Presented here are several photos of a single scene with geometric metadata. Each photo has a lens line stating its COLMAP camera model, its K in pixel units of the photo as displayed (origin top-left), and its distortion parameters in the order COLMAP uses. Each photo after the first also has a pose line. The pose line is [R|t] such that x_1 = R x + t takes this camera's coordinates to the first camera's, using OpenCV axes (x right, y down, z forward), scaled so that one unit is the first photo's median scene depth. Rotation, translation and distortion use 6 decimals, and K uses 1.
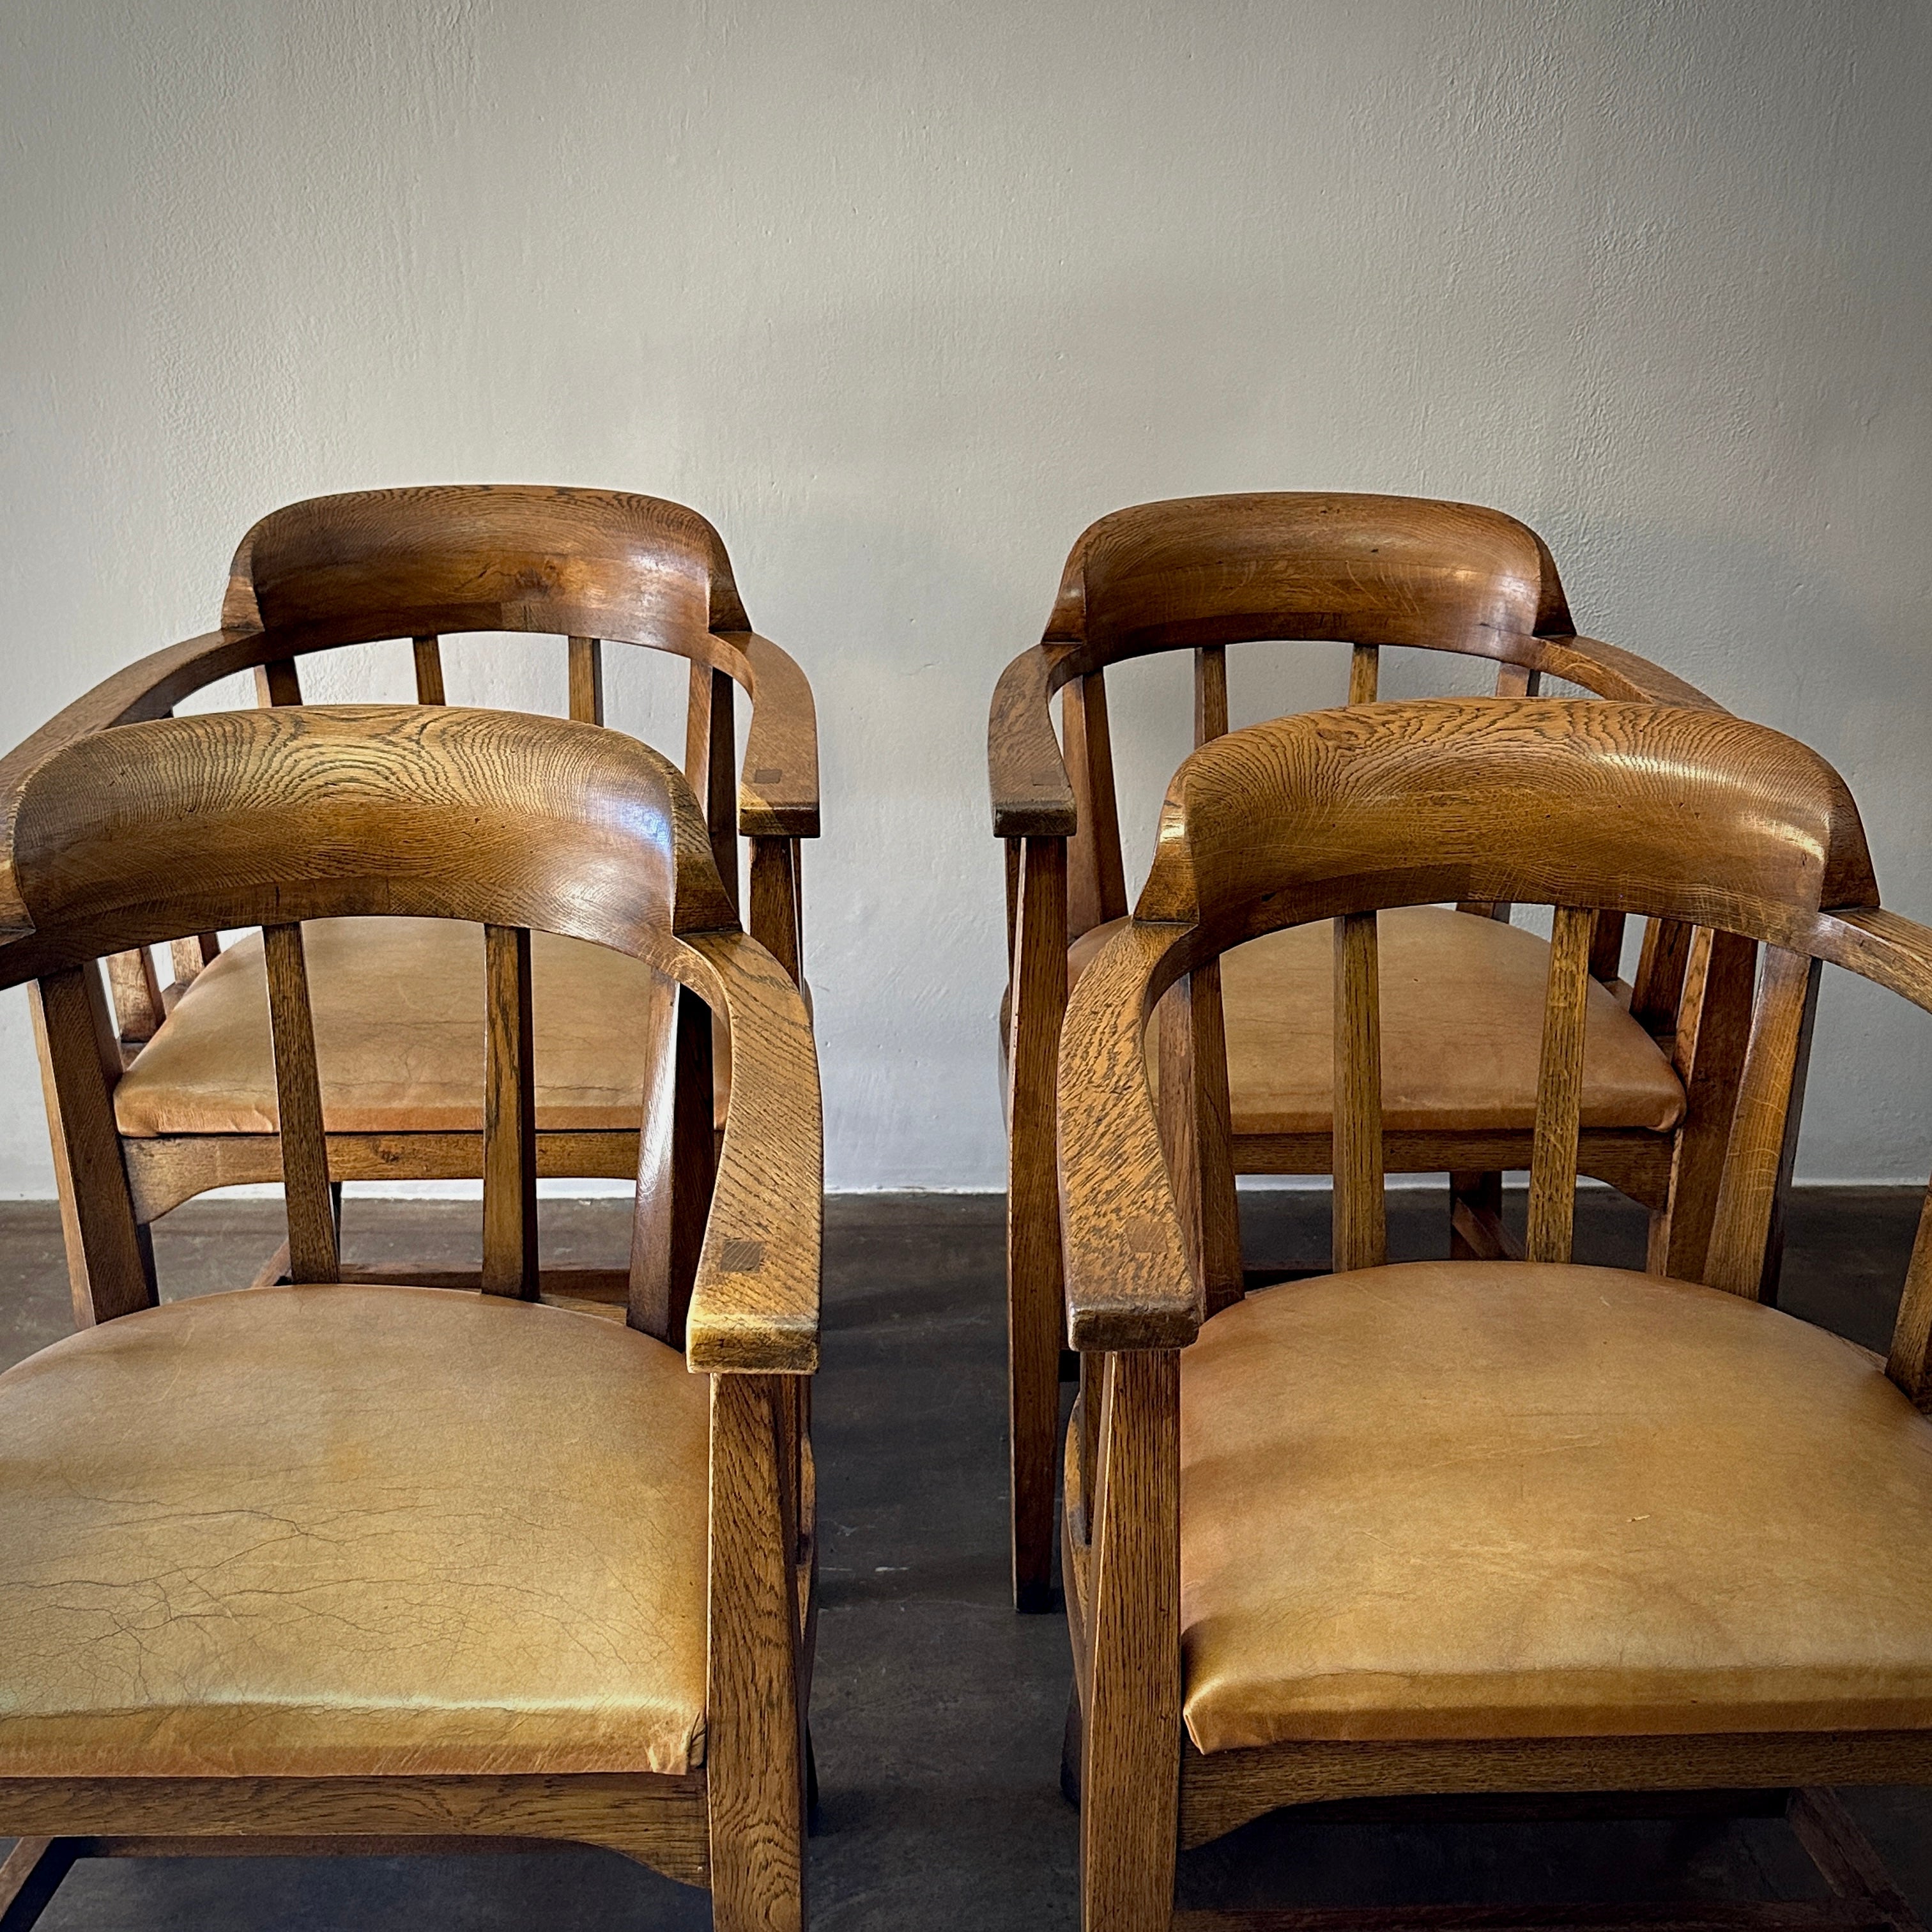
lens RADIAL K [[2331.4, 0, 979.8], [0, 2331.4, 1073.3], [0, 0, 1]] dist [0.203007, -0.480151]
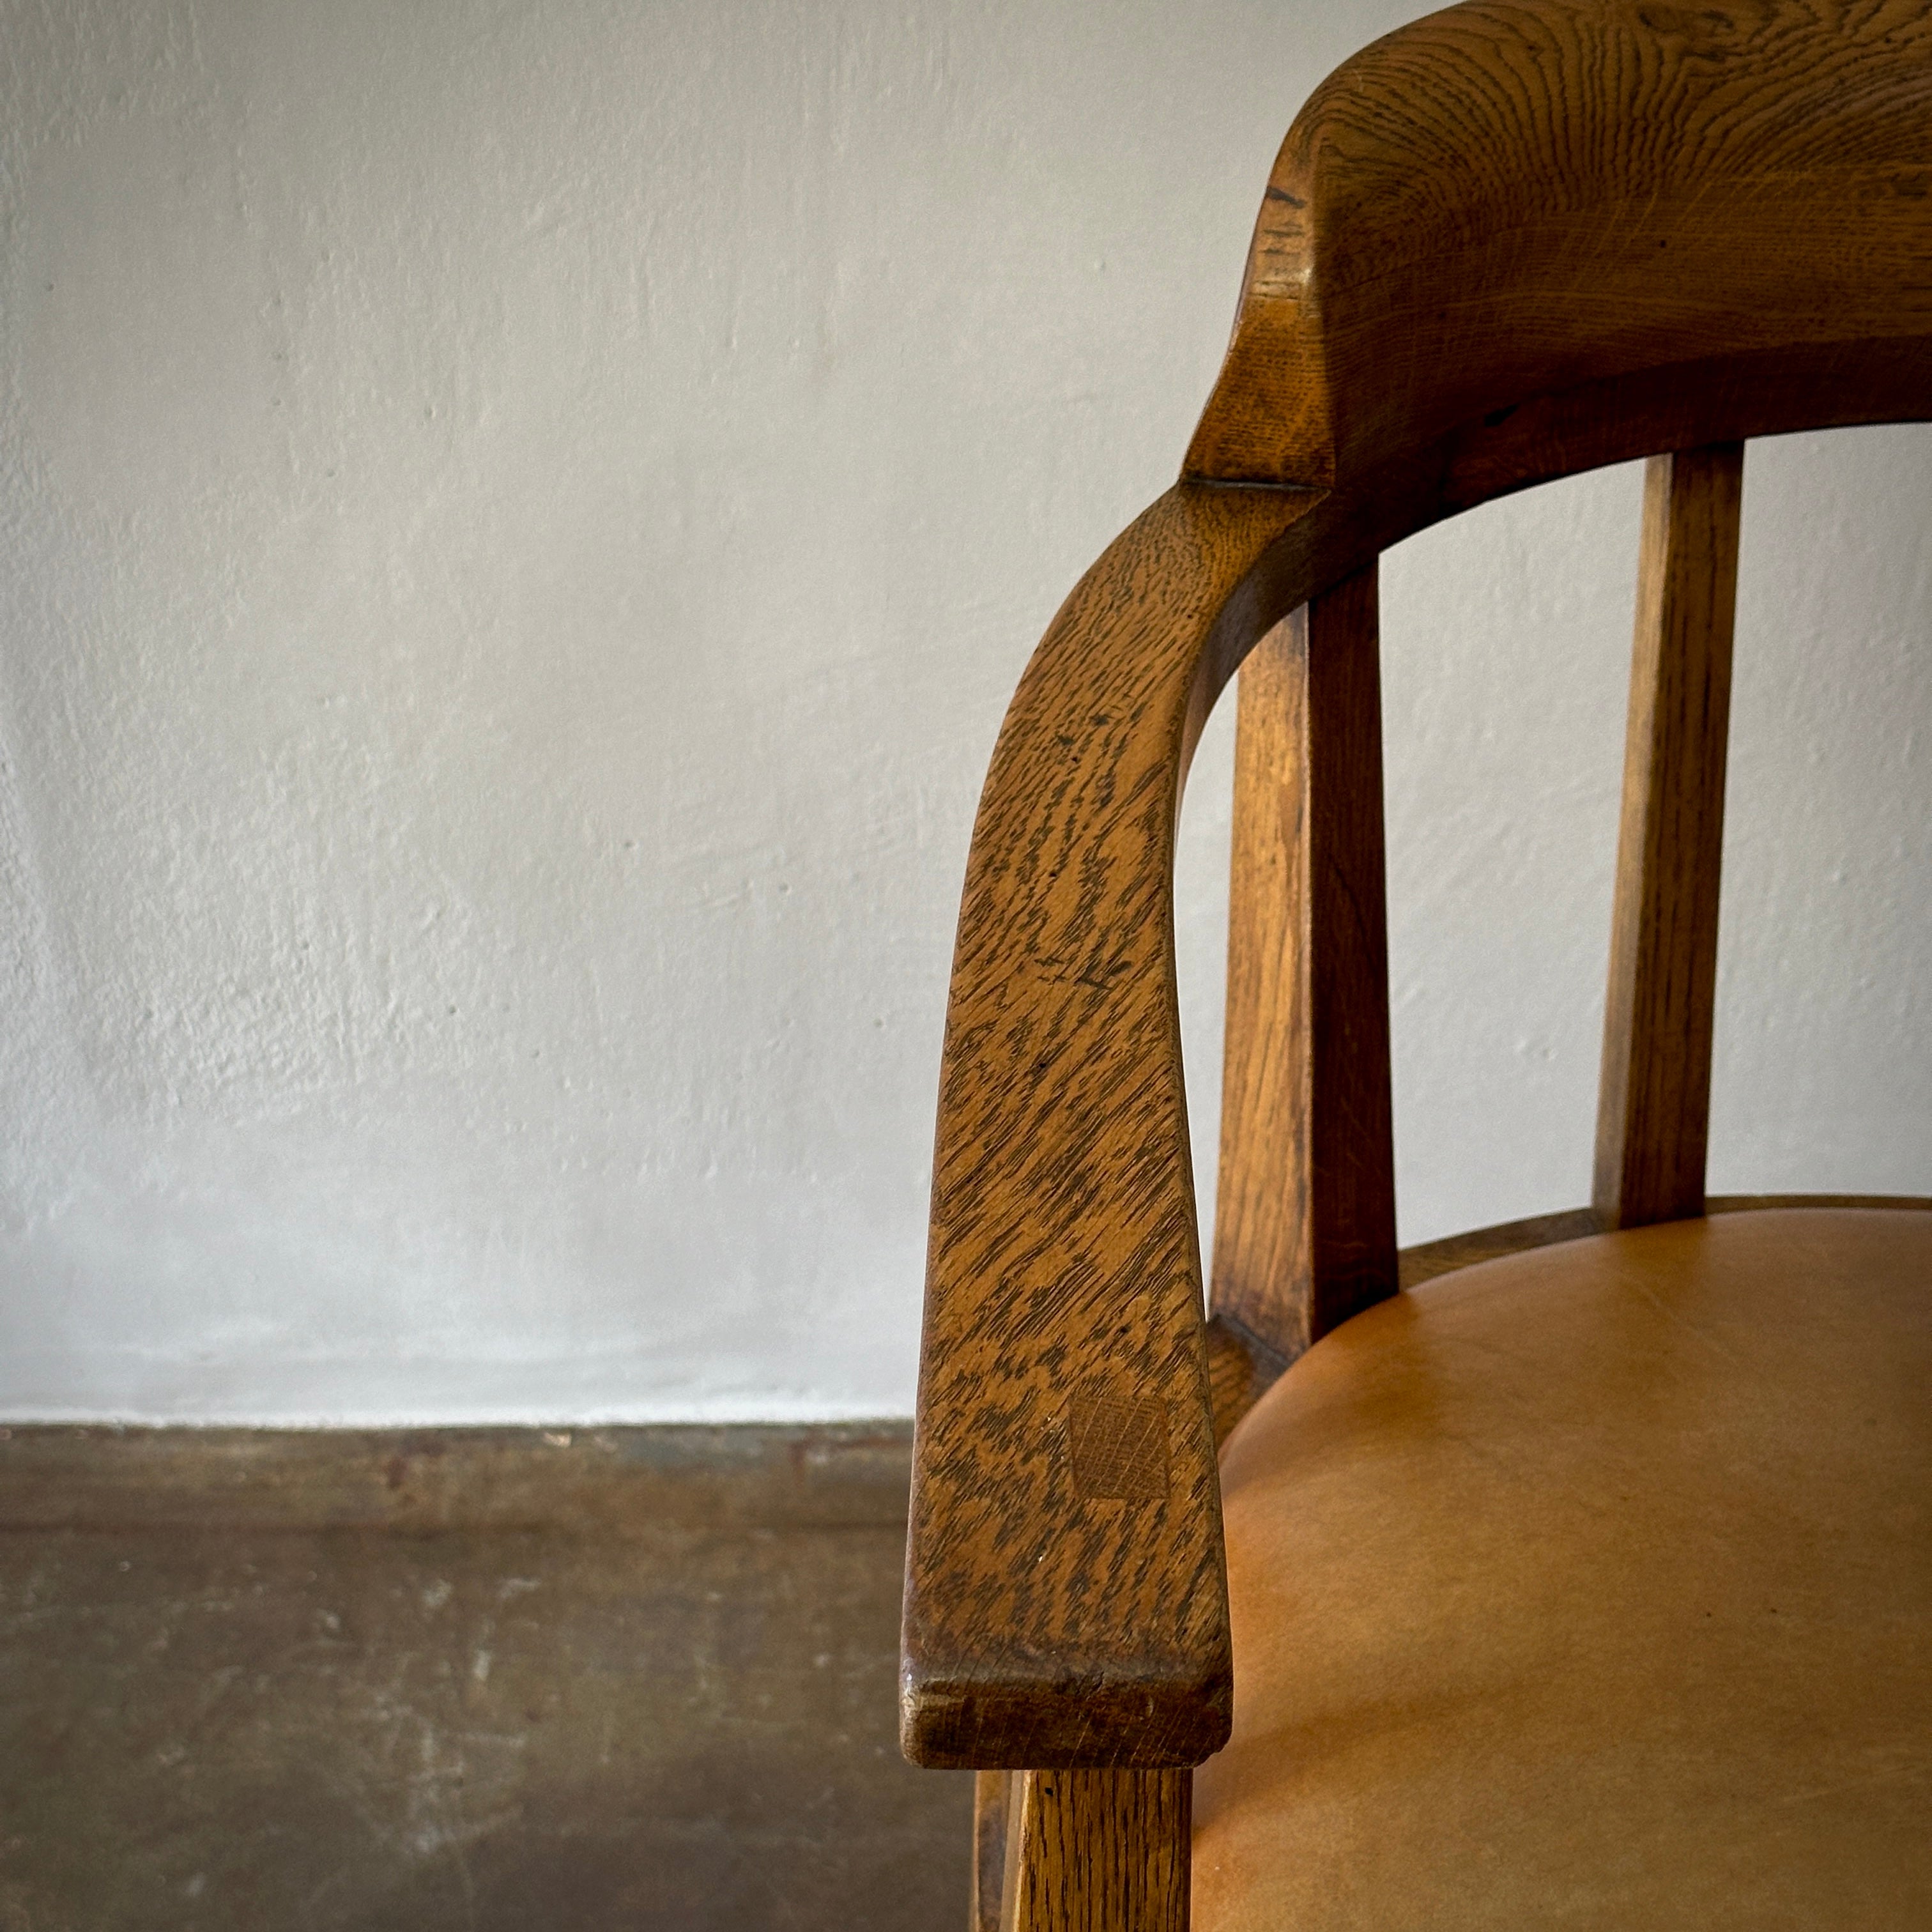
lens RADIAL K [[3593.9, 0, 955.4], [0, 3593.9, 1277.2], [0, 0, 1]] dist [0.195947, -0.495978]
pose [[0.999351, 0.029099, -0.021218, 0.042297], [-0.023511, 0.973454, 0.227673, -0.073280], [0.027280, -0.227026, 0.973507, 0.311842]]
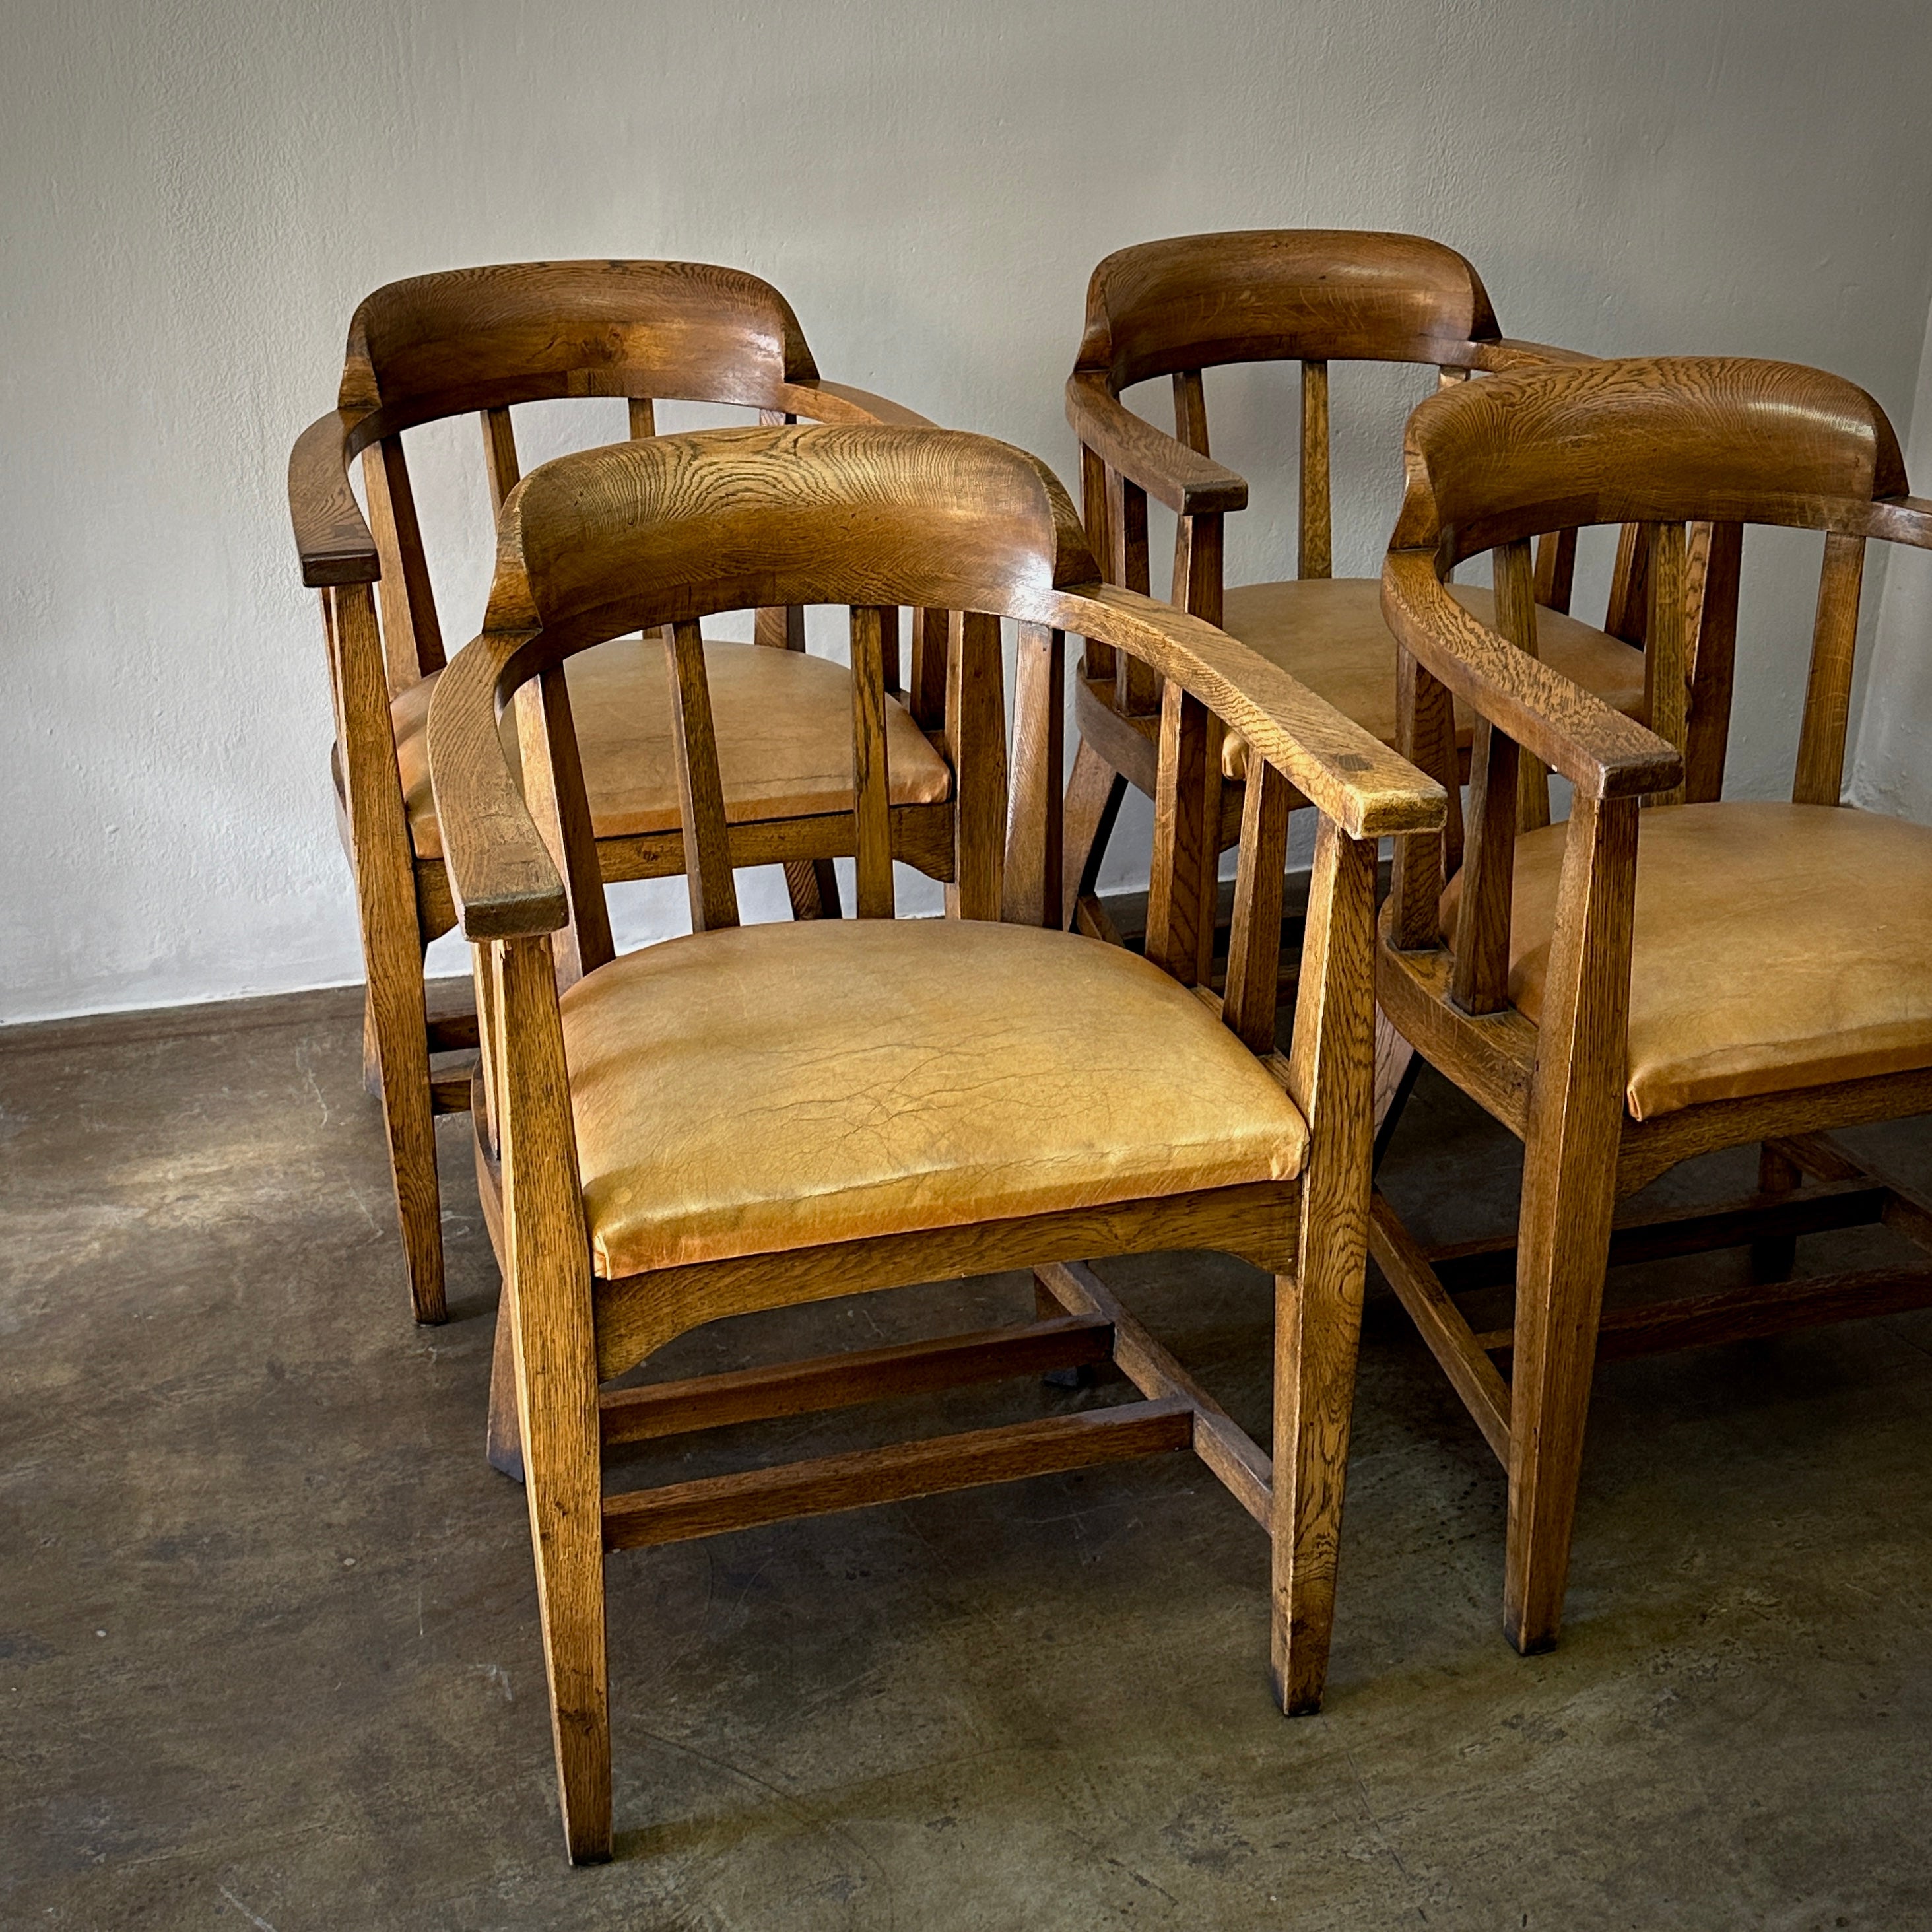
lens RADIAL K [[2660.9, 0, 958.4], [0, 2660.9, 952.8], [0, 0, 1]] dist [0.181988, -0.363597]
pose [[0.963783, -0.114135, 0.241028, -0.527403], [0.115937, 0.993234, 0.006738, 0.112398], [-0.240167, 0.021450, 0.970495, -0.330516]]
